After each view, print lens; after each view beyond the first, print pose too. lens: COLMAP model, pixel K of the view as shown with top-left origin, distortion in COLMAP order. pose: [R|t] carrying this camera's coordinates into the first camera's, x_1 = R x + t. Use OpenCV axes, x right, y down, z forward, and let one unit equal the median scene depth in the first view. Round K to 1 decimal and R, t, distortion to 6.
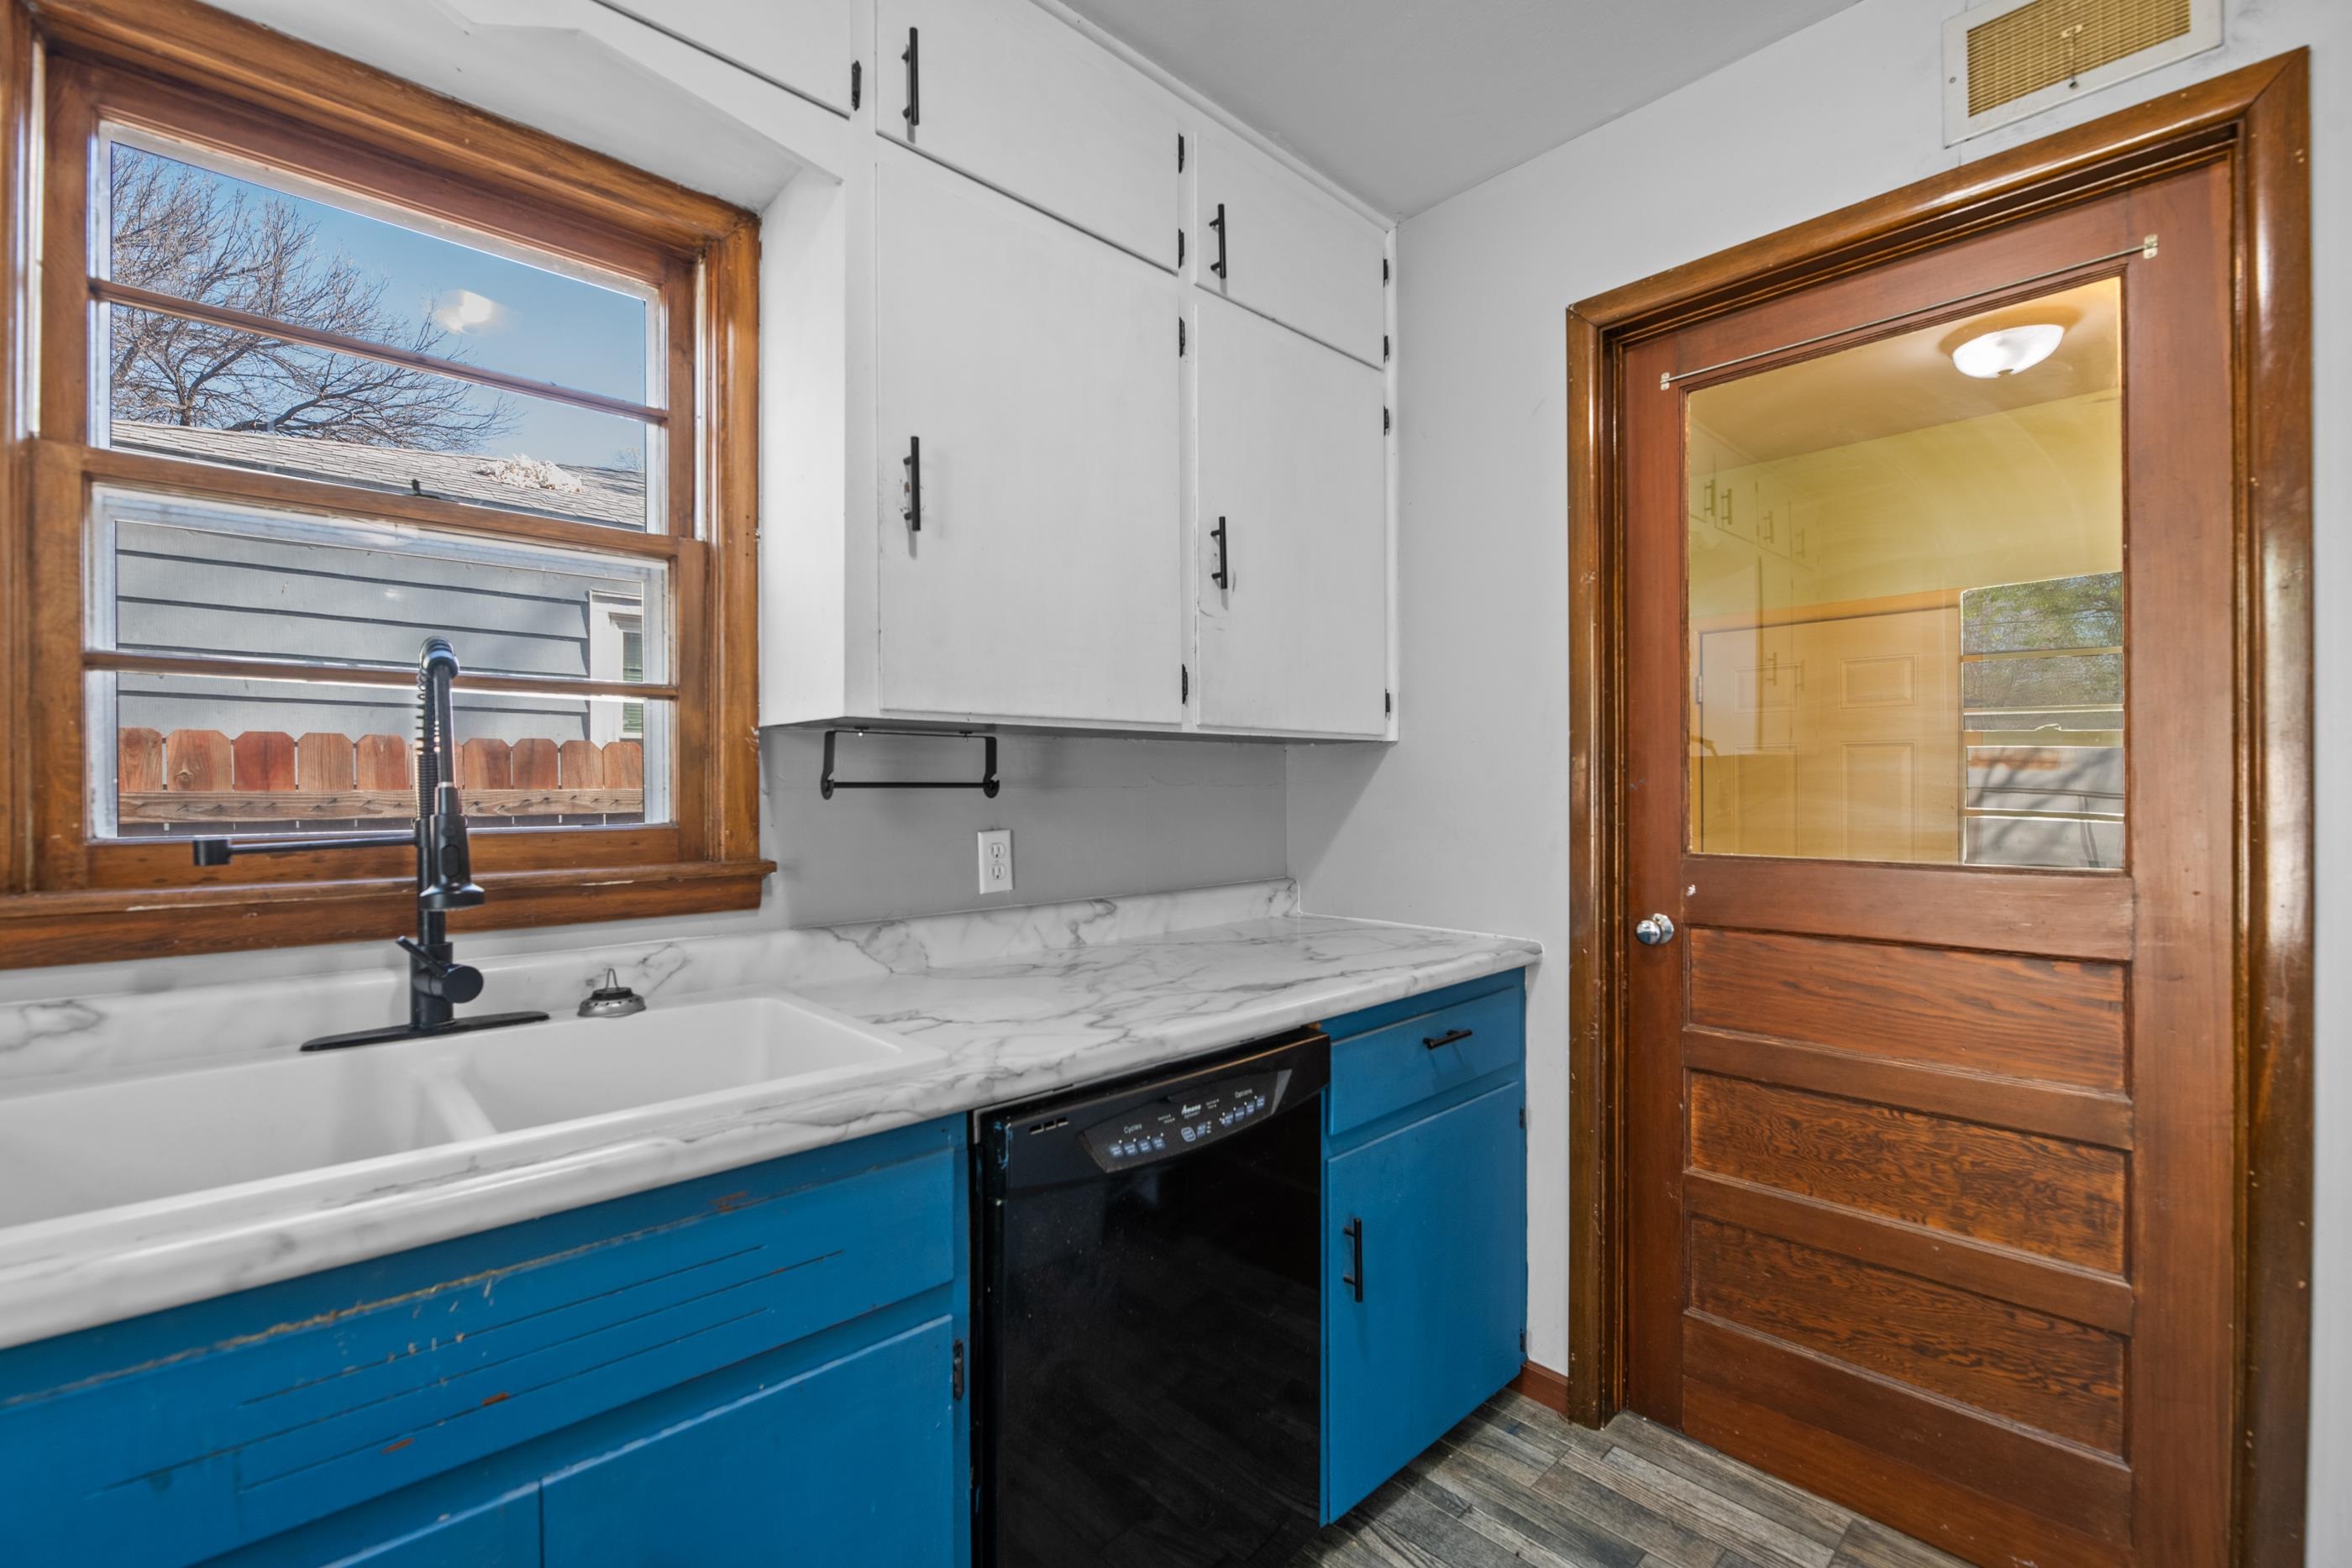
lens RADIAL K [[1005.8, 0, 1170.2], [0, 1005.8, 787.0], [0, 0, 1]] dist [-0.003991, -0.000858]
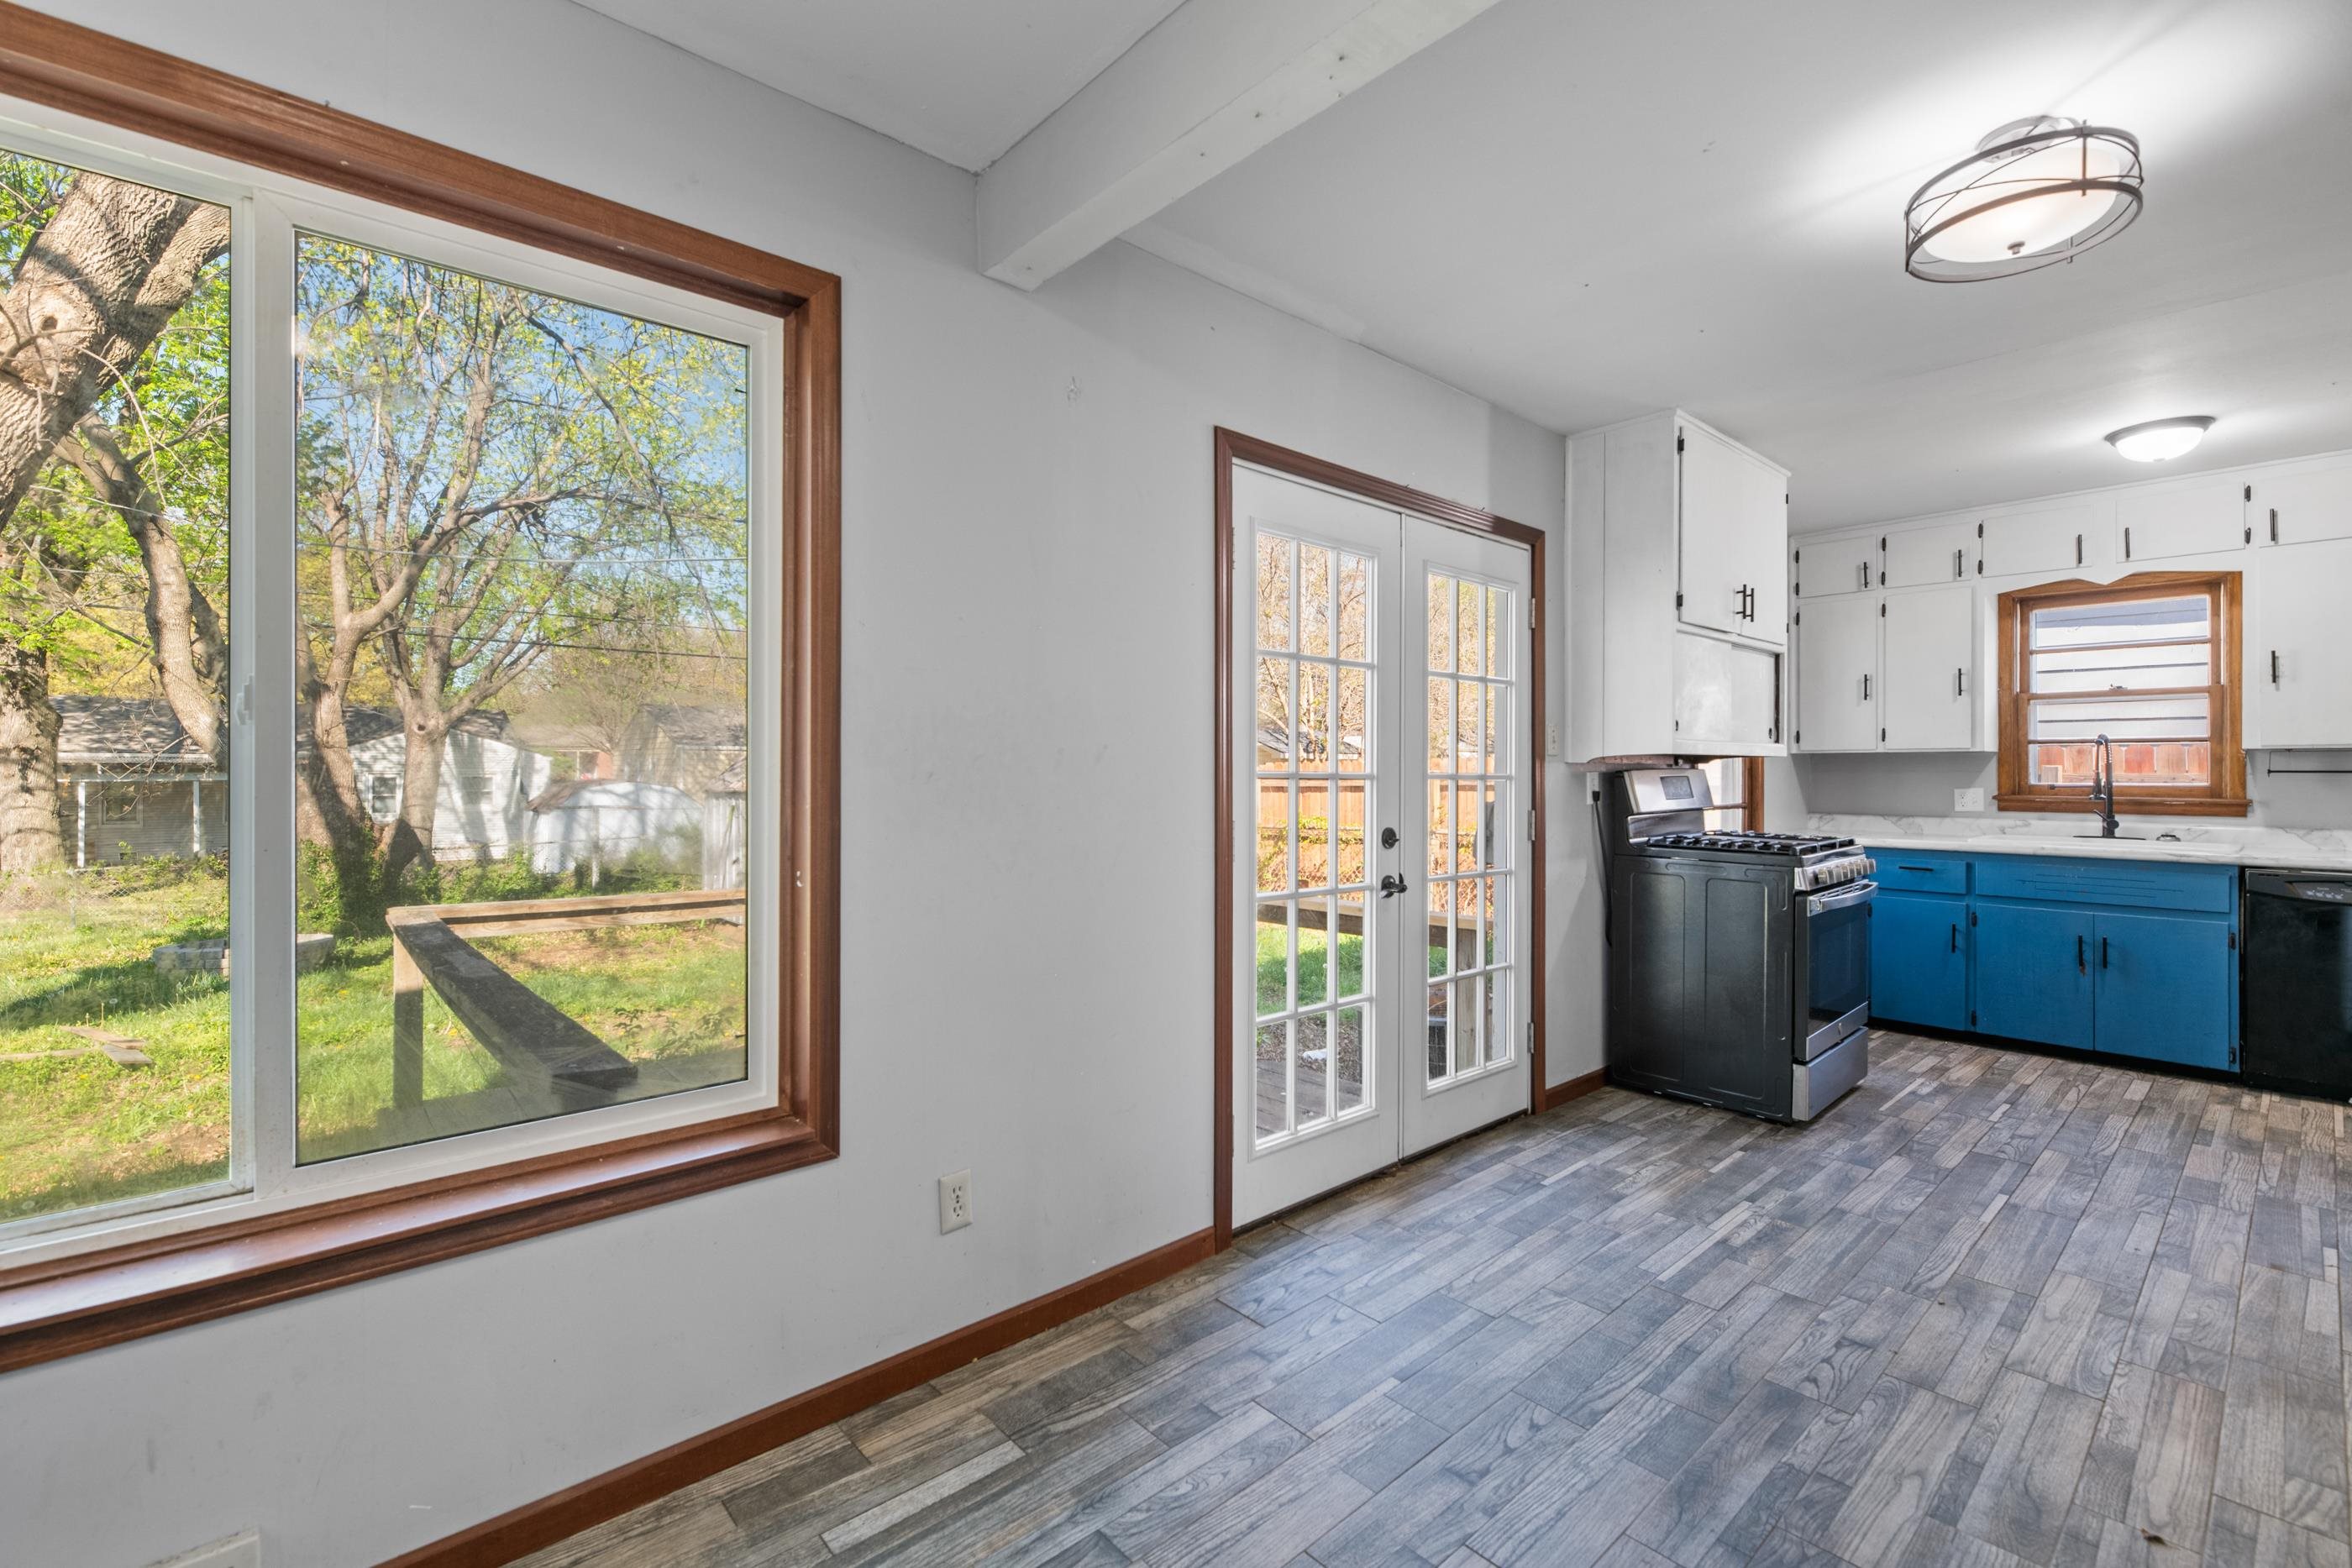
lens RADIAL K [[1020.2, 0, 1177.3], [0, 1020.2, 768.6], [0, 0, 1]] dist [-0.002897, -0.001006]
pose [[-0.020973, -0.001107, -0.999779, 2.549276], [-0.001826, 0.999998, -0.001069, -0.001556], [0.999778, 0.001803, -0.020975, -1.943857]]
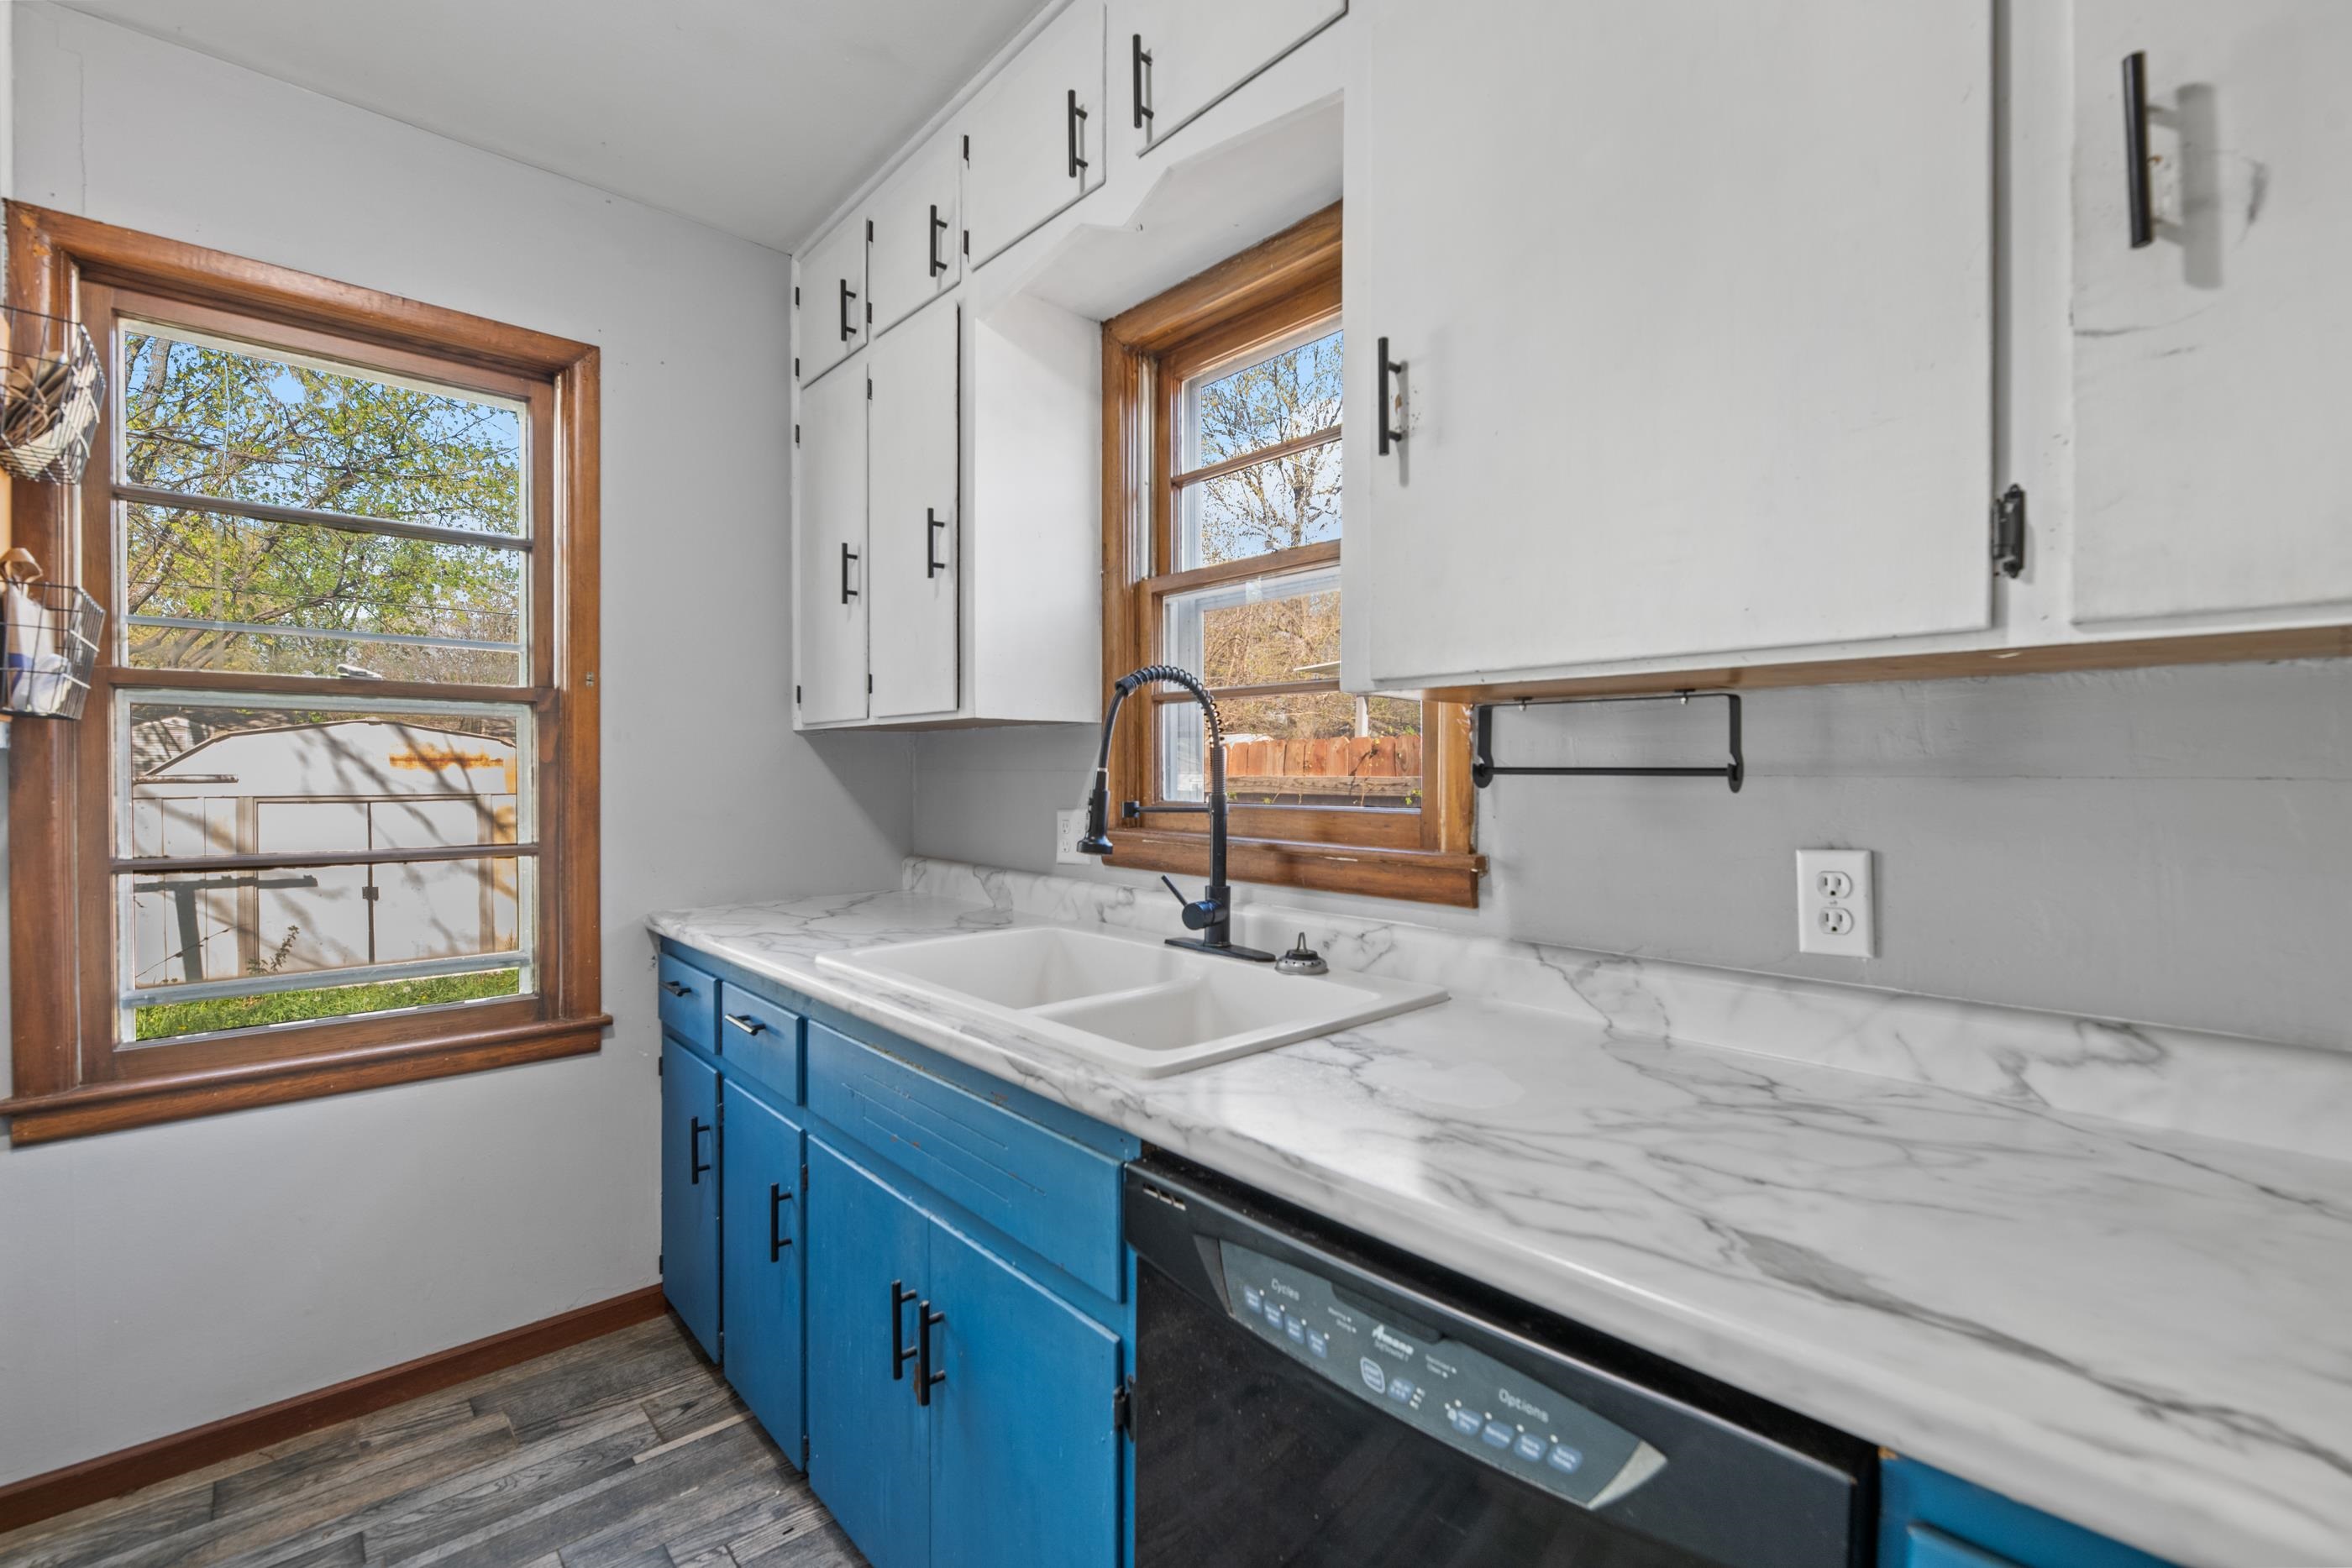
lens RADIAL K [[1005.8, 0, 1170.2], [0, 1005.8, 787.0], [0, 0, 1]] dist [-0.003991, -0.000858]
pose [[-0.011887, 0.017735, -0.999772, 0.526052], [-0.004167, 0.999833, 0.017785, -0.002288], [0.999921, 0.004377, -0.011811, 0.790927]]
